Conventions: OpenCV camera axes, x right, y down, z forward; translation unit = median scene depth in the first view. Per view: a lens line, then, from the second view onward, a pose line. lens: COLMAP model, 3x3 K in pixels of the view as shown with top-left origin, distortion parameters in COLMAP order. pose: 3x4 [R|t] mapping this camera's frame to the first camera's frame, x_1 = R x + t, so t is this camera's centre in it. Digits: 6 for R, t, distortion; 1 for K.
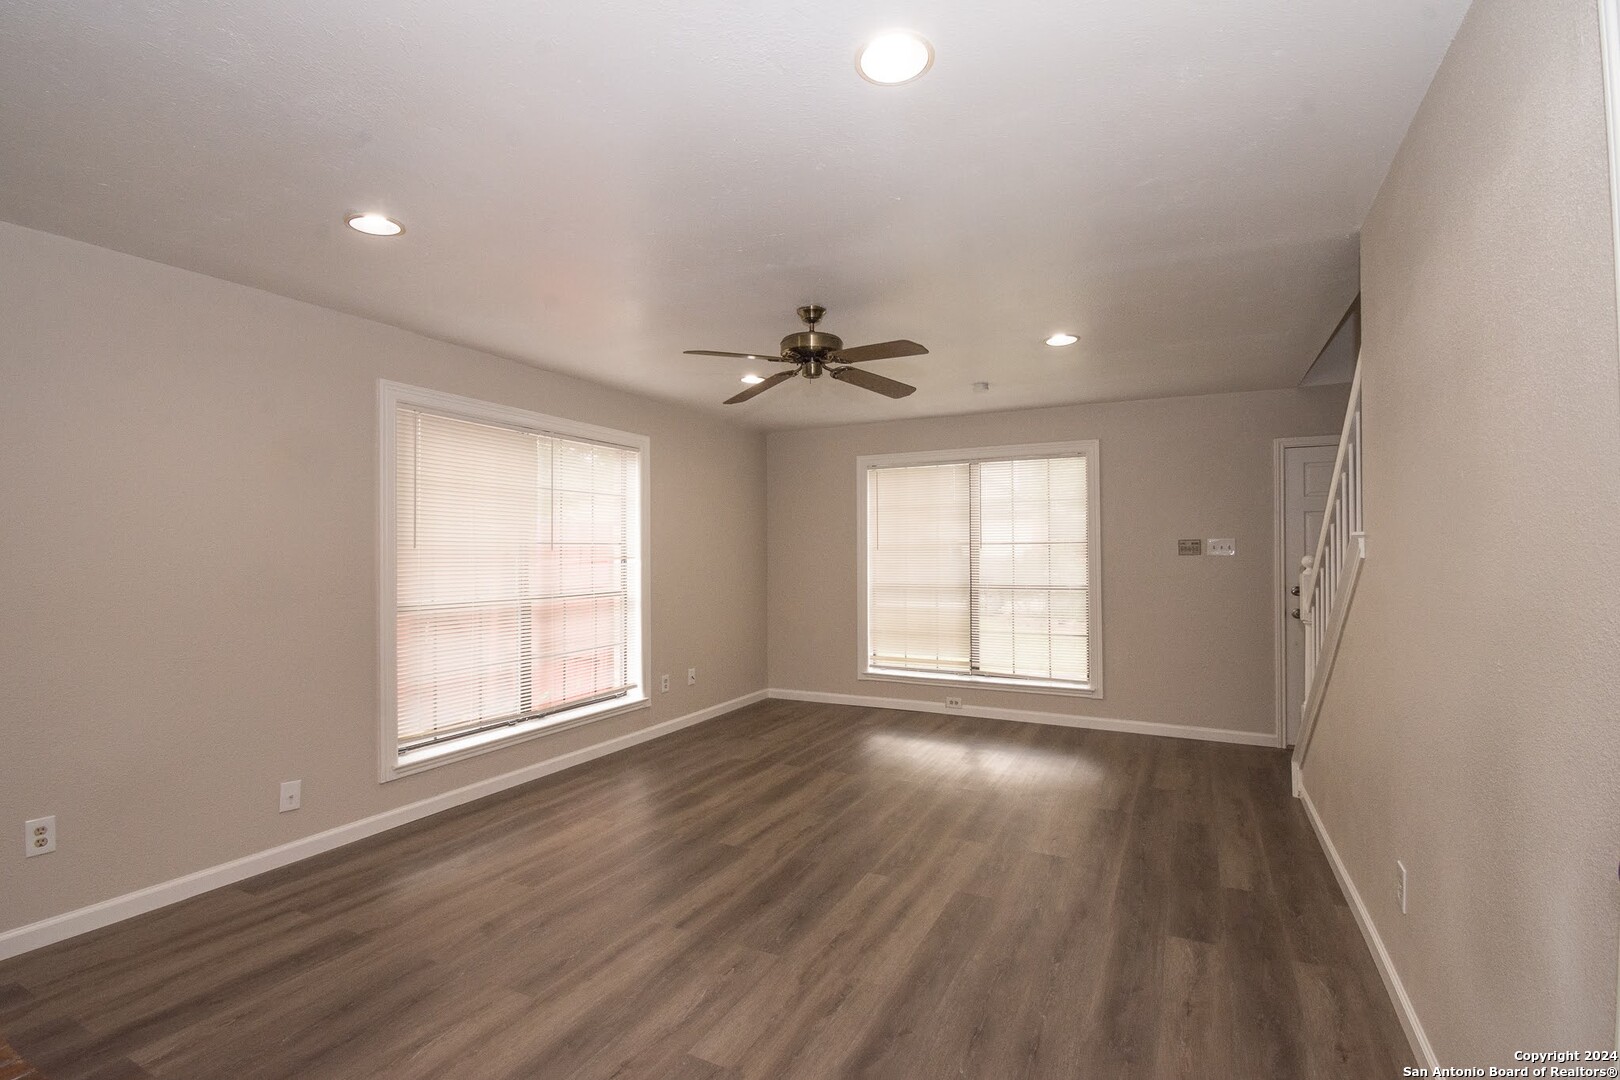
lens RADIAL K [[742.6, 0, 814.3], [0, 742.6, 546.5], [0, 0, 1]] dist [0.022102, -0.029629]
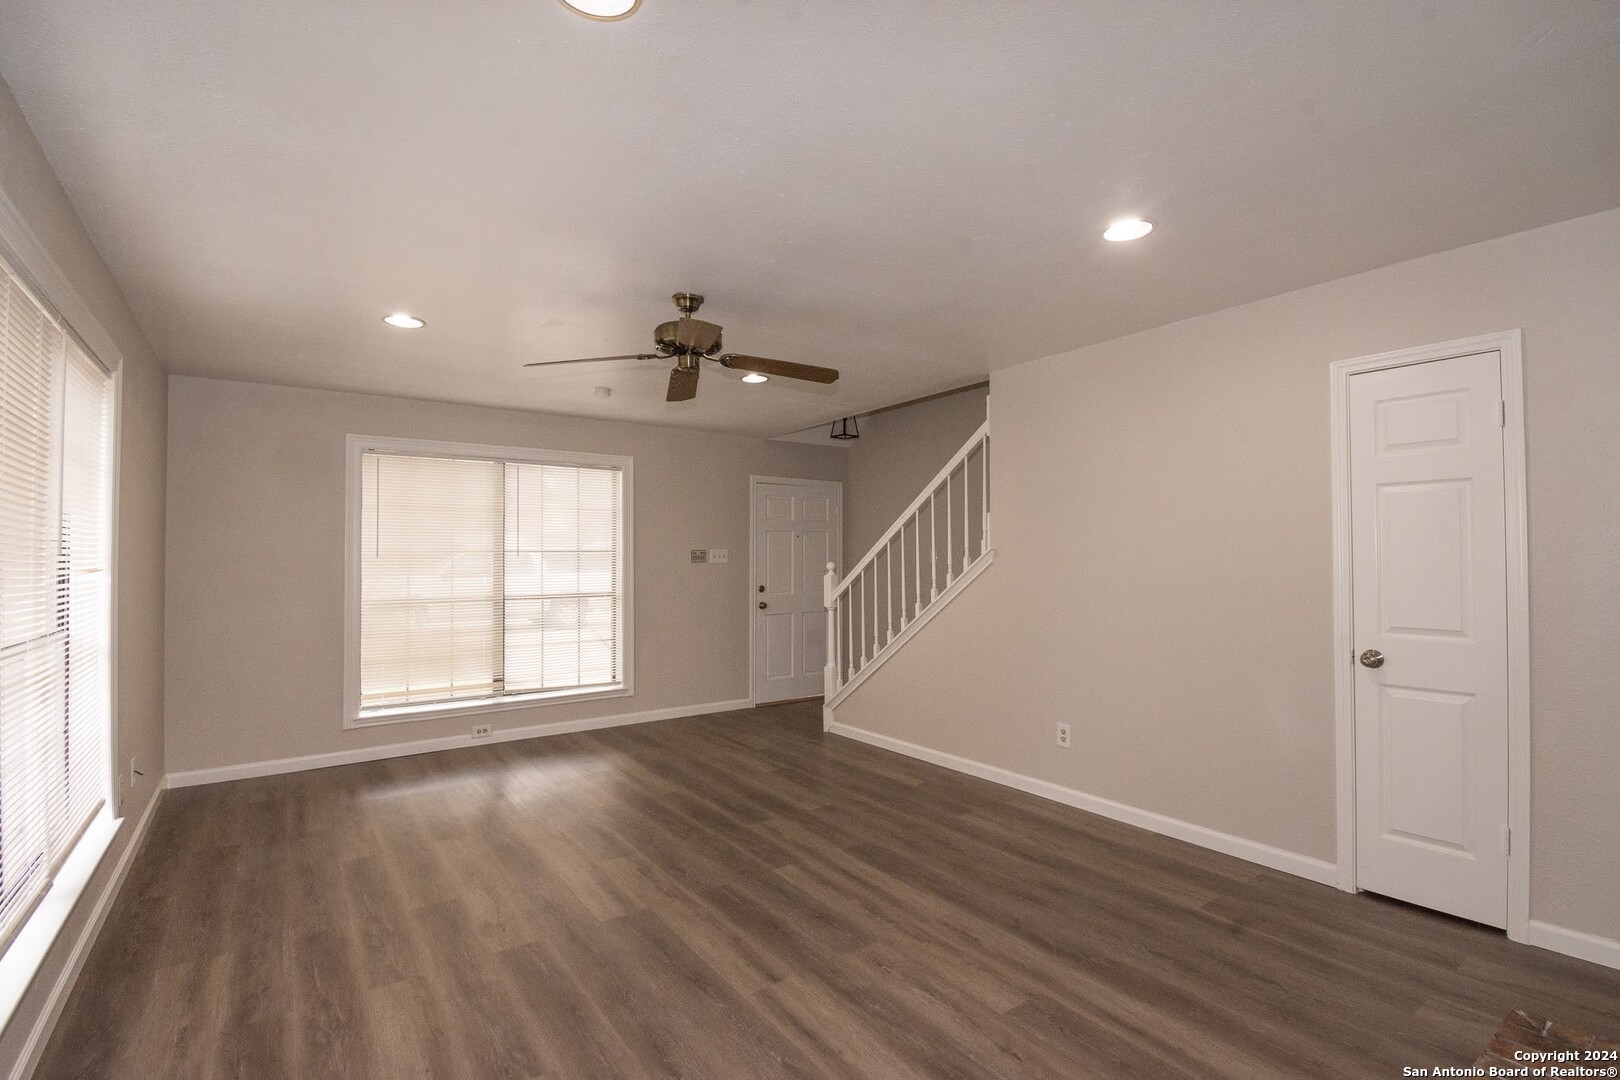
lens RADIAL K [[742.6, 0, 814.3], [0, 742.6, 546.5], [0, 0, 1]] dist [0.022102, -0.029629]
pose [[0.458122, 0.017037, 0.888726, -0.482560], [-0.003894, 0.999845, -0.017160, 0.005347], [-0.888881, 0.004400, 0.458118, 0.279271]]
